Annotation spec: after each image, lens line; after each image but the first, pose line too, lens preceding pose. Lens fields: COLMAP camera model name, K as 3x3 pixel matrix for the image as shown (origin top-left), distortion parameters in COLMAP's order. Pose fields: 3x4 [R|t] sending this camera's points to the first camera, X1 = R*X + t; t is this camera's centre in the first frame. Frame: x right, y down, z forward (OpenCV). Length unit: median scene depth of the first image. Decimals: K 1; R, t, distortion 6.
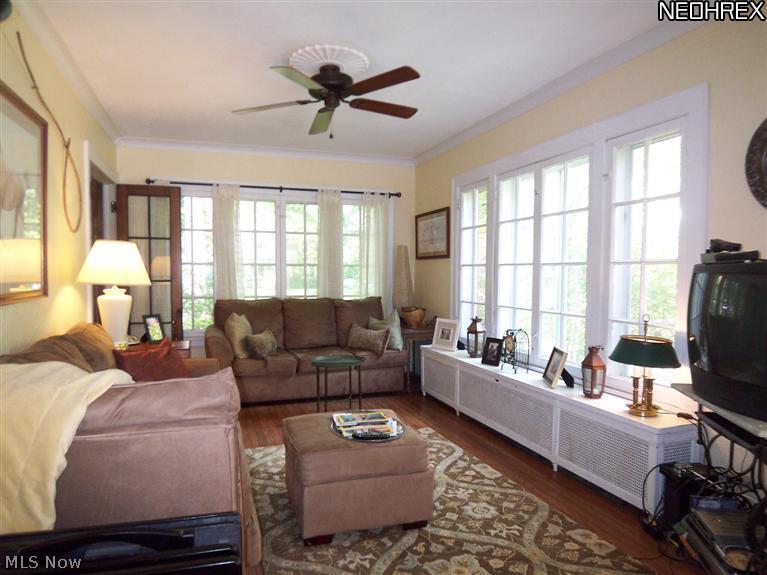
lens RADIAL K [[516.6, 0, 380.2], [0, 516.6, 293.8], [0, 0, 1]] dist [-0.028232, -0.002952]
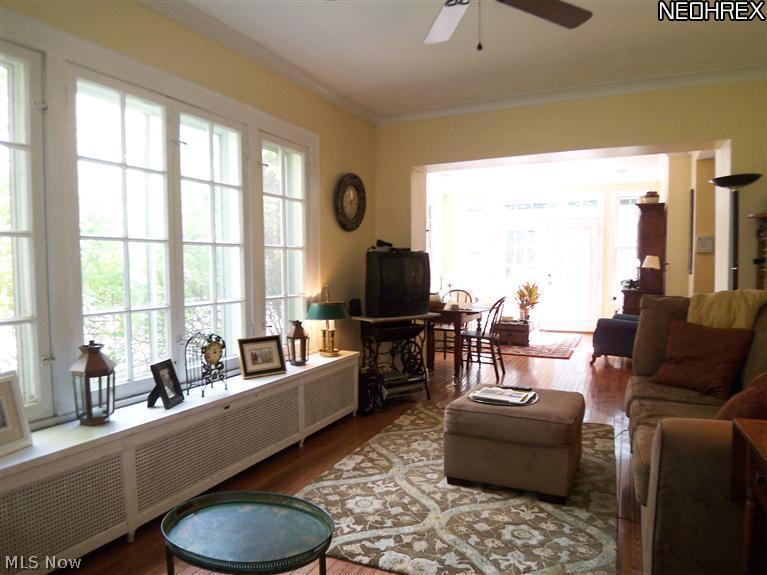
lens RADIAL K [[516.6, 0, 380.2], [0, 516.6, 293.8], [0, 0, 1]] dist [-0.028232, -0.002952]
pose [[-0.716436, -0.037860, 0.696625, -0.491125], [0.034503, 0.995382, 0.089581, -0.049756], [-0.696799, 0.088215, -0.711821, 1.626979]]
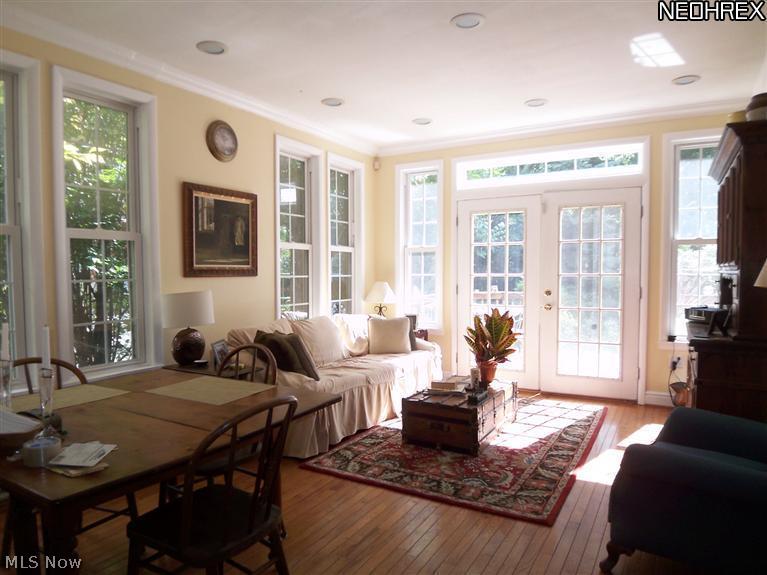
lens RADIAL K [[516.6, 0, 380.2], [0, 516.6, 293.8], [0, 0, 1]] dist [-0.028232, -0.002952]
pose [[-0.656077, -0.028097, 0.754171, -0.302098], [0.045813, 0.995981, 0.076961, -0.032069], [-0.753302, 0.085043, -0.652153, 1.110561]]
